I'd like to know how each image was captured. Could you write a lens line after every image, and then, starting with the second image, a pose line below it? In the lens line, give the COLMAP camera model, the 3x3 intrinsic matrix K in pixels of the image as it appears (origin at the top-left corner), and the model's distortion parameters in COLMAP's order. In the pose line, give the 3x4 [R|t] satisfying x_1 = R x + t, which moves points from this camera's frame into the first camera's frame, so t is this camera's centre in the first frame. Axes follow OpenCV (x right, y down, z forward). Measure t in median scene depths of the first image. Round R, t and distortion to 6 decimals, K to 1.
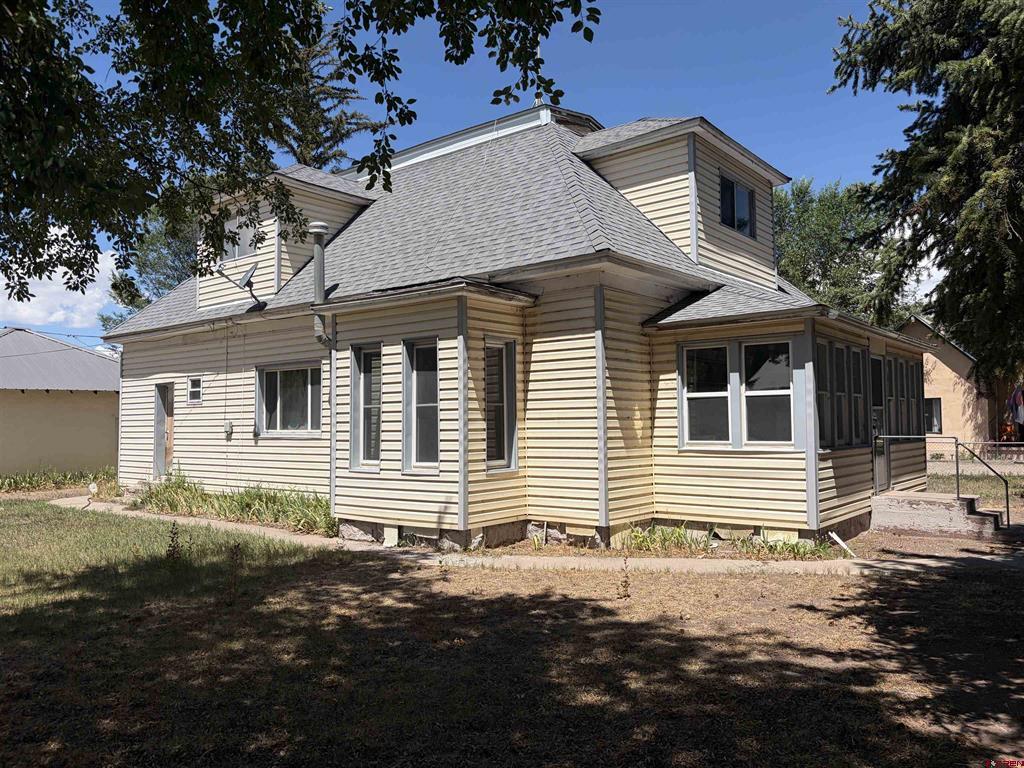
lens RADIAL K [[772.3, 0, 511.9], [0, 772.3, 384.5], [0, 0, 1]] dist [0.012841, -0.033269]
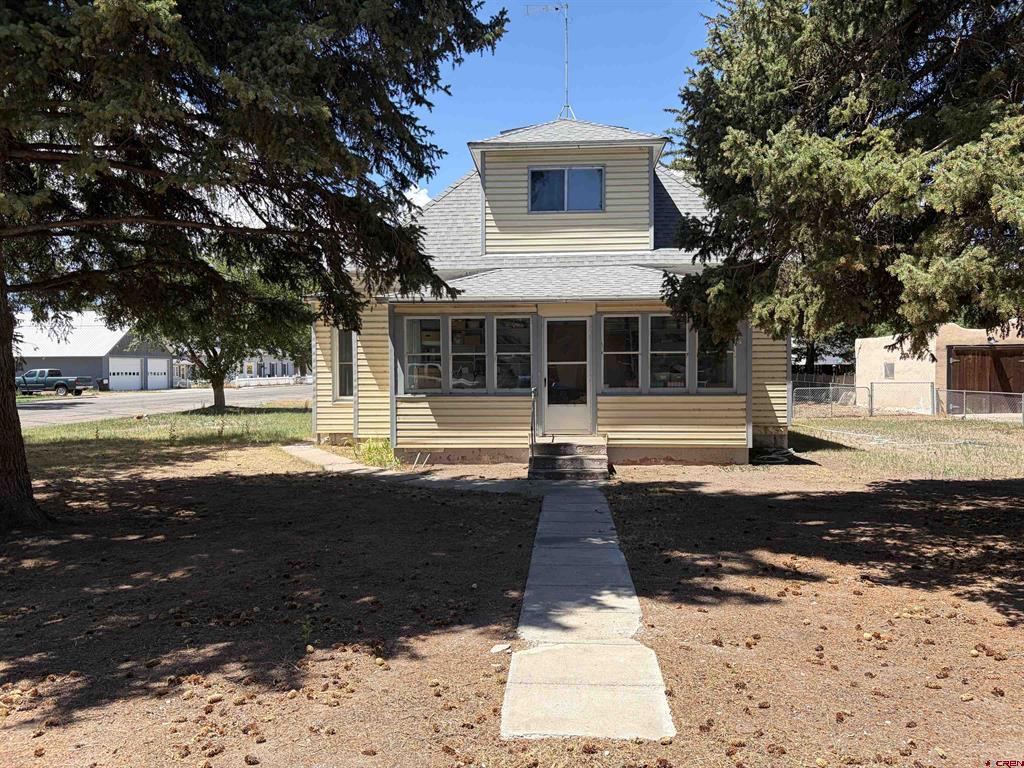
lens RADIAL K [[772.3, 0, 512.6], [0, 772.3, 384.7], [0, 0, 1]] dist [0.012841, -0.033269]
pose [[0.575050, 0.014448, -0.817991, 1.348396], [0.043811, 0.997866, 0.048424, 0.005521], [0.816944, -0.063684, 0.573190, 0.298969]]
